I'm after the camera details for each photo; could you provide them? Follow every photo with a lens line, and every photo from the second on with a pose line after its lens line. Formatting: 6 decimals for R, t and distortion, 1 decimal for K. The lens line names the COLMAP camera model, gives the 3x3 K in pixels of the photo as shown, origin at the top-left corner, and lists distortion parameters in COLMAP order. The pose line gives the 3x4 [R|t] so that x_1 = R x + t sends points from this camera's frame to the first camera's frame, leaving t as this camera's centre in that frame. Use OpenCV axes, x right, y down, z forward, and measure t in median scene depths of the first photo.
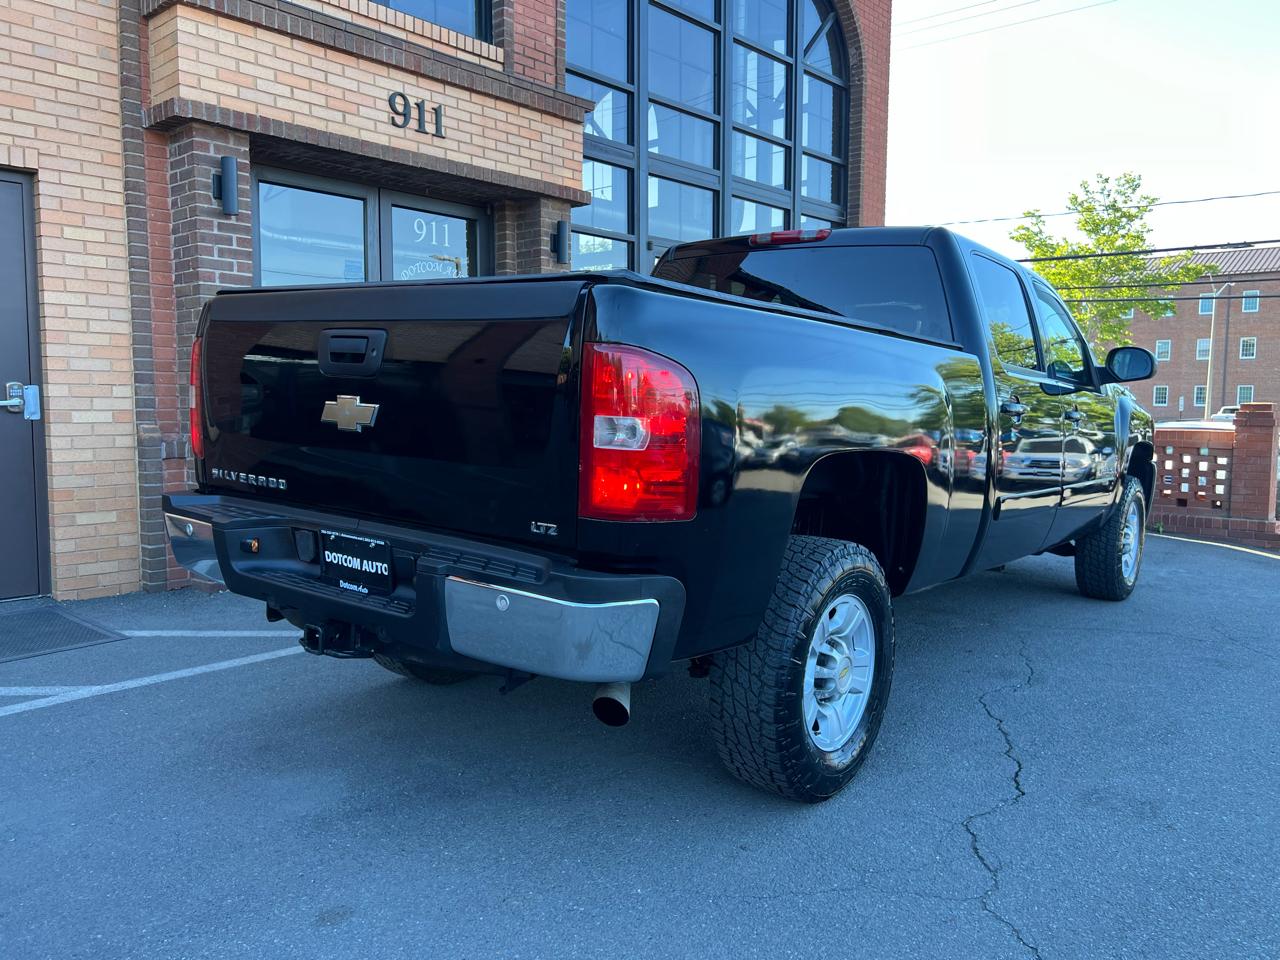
lens RADIAL K [[964.7, 0, 652.4], [0, 964.7, 477.7], [0, 0, 1]] dist [0.042997, -0.048801]
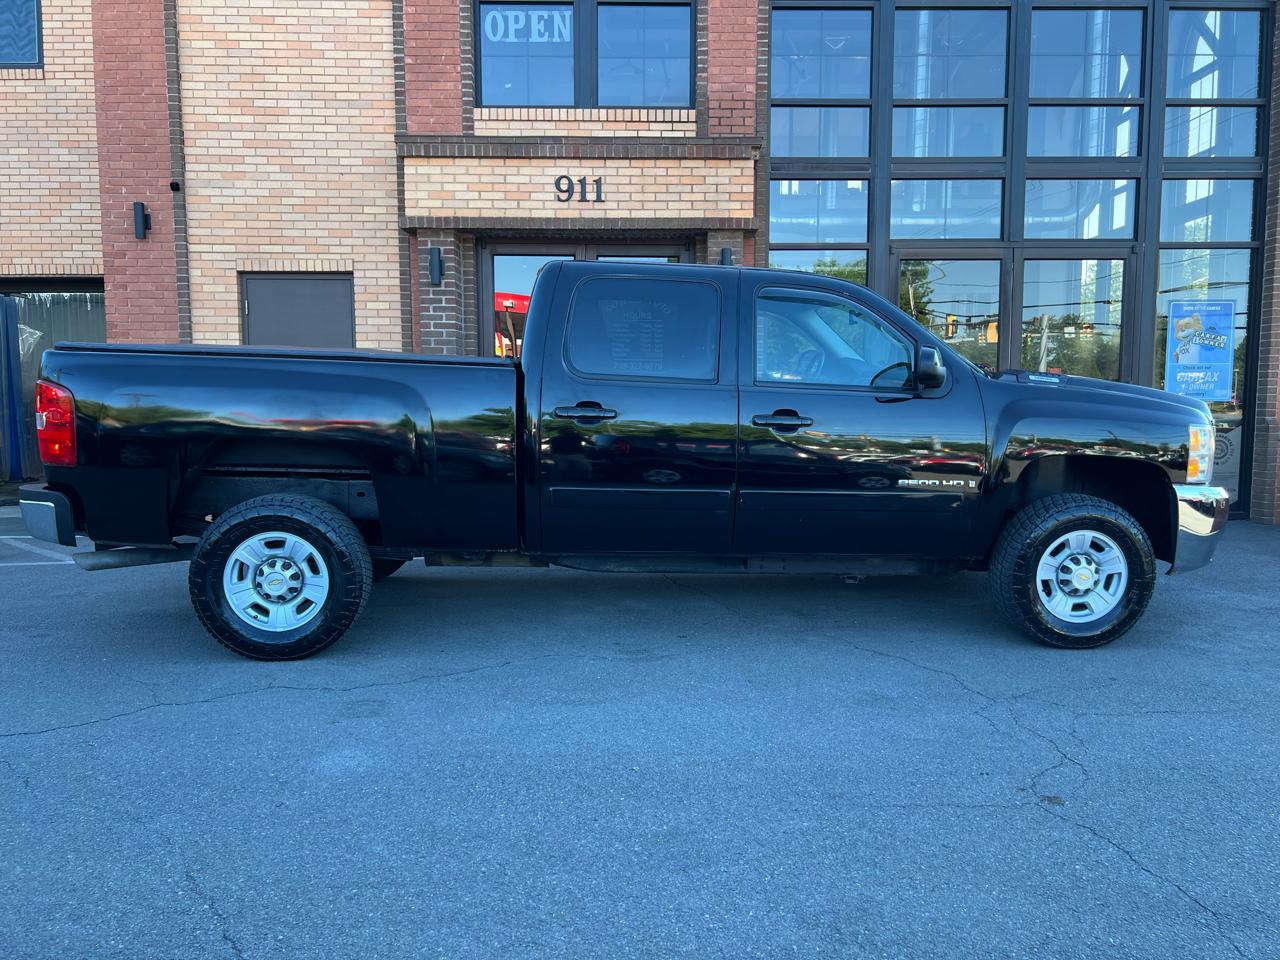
lens RADIAL K [[964.3, 0, 655.1], [0, 964.3, 480.9], [0, 0, 1]] dist [0.046187, -0.056156]
pose [[0.676729, 0.057721, -0.733966, 0.946618], [-0.056646, 0.998049, 0.026260, -0.018444], [0.734050, 0.023805, 0.678678, 0.216353]]
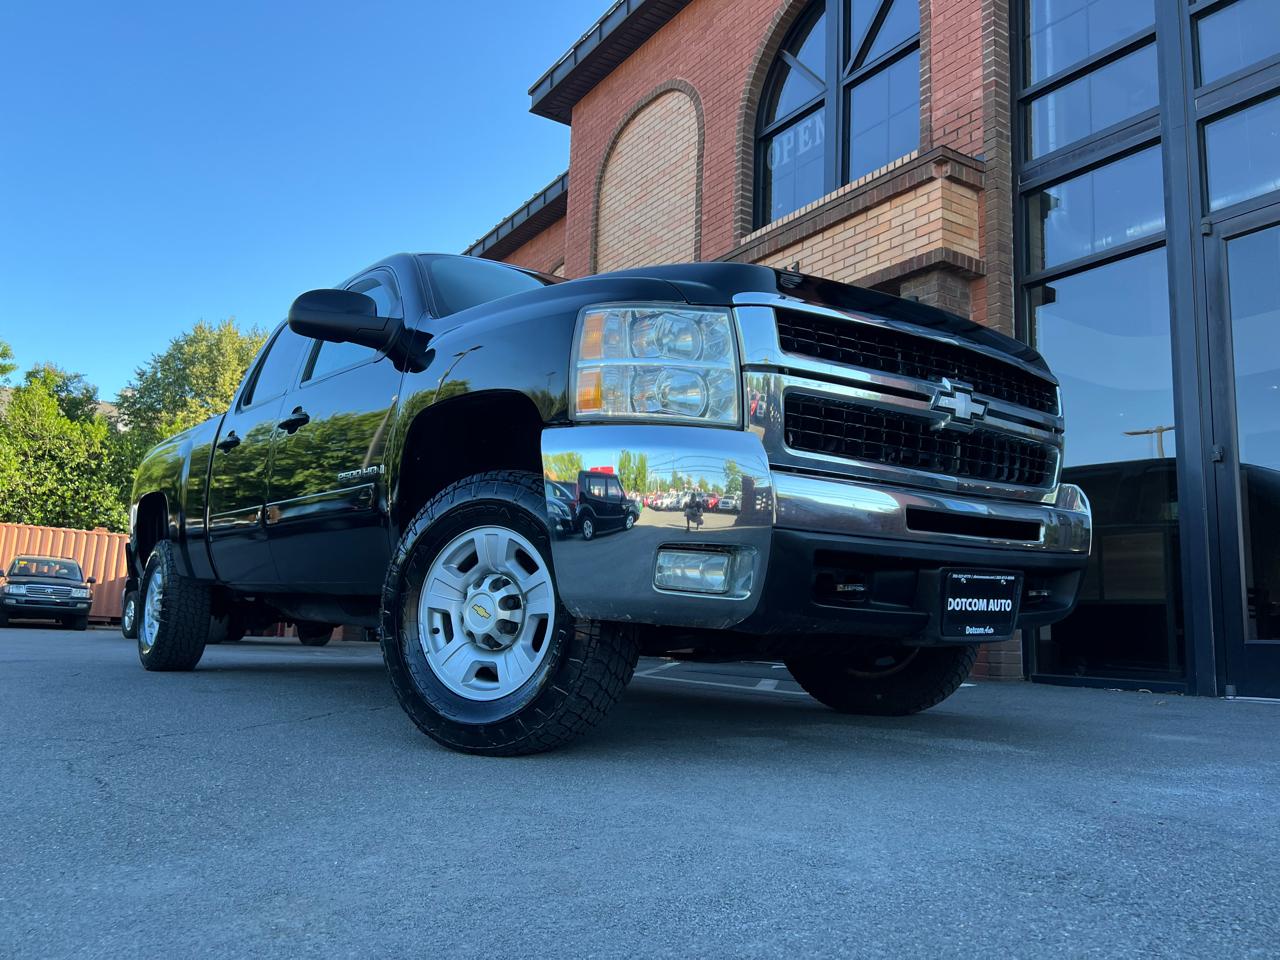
lens RADIAL K [[960.0, 0, 635.1], [0, 960.0, 483.6], [0, 0, 1]] dist [0.044755, -0.047462]
pose [[-0.258612, -0.167730, -0.951308, 1.018769], [-0.119033, 0.982838, -0.140930, 0.066361], [0.958619, 0.076791, -0.274139, 1.348134]]
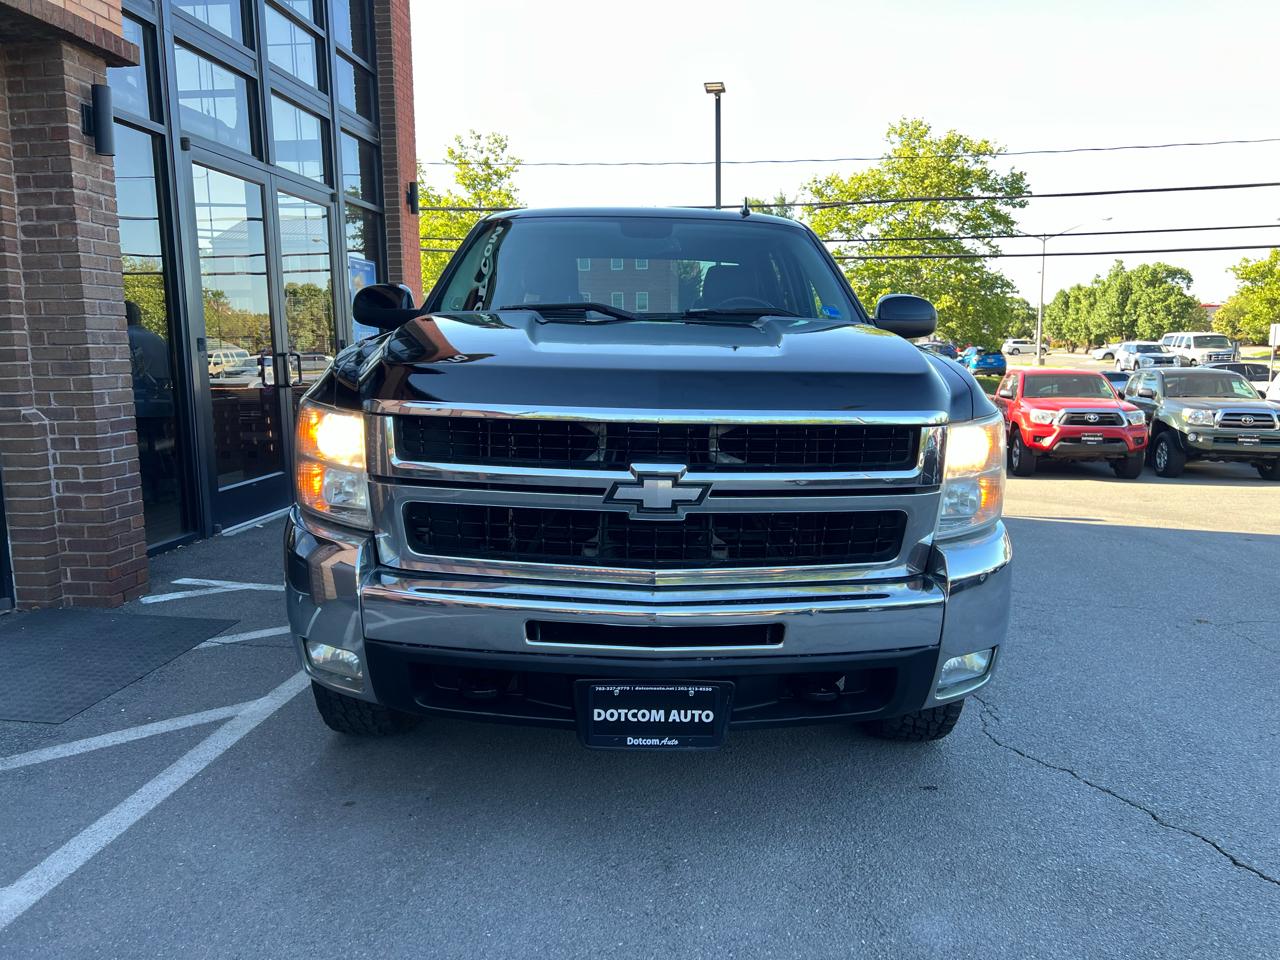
lens RADIAL K [[964.3, 0, 655.1], [0, 964.3, 480.9], [0, 0, 1]] dist [0.046187, -0.056156]
pose [[0.802699, -0.094515, 0.588847, -0.264405], [0.061566, 0.995219, 0.075816, -0.053279], [-0.593197, -0.024604, 0.804681, 0.380260]]
